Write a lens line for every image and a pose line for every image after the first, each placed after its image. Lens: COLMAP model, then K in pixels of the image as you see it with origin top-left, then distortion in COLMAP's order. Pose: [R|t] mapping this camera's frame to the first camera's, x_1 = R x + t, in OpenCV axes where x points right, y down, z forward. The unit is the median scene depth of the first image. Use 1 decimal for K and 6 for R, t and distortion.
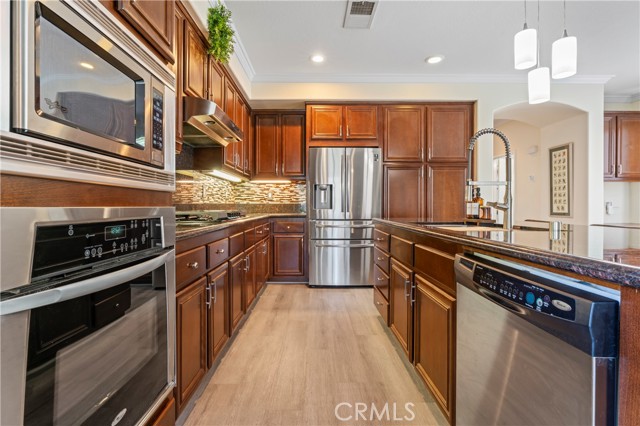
lens RADIAL K [[297.8, 0, 318.4], [0, 297.8, 208.8], [0, 0, 1]] dist [-0.001813, -0.000103]
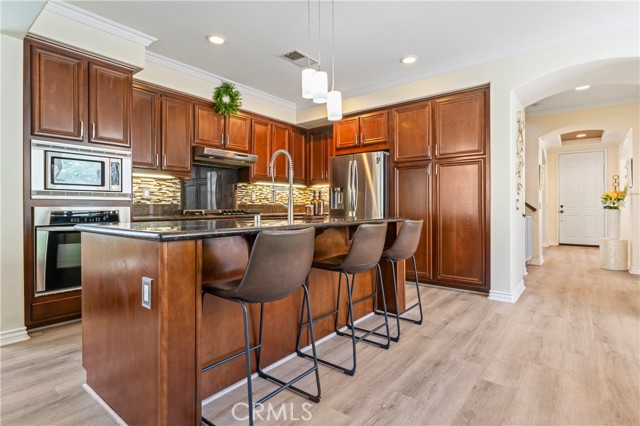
lens RADIAL K [[323.4, 0, 321.8], [0, 323.4, 211.9], [0, 0, 1]] dist [-0.003126, -0.000080]
pose [[0.789898, 0.003262, -0.613230, 0.716301], [-0.000452, 0.999989, 0.004738, 0.005890], [0.613238, -0.003466, 0.789890, -0.034538]]
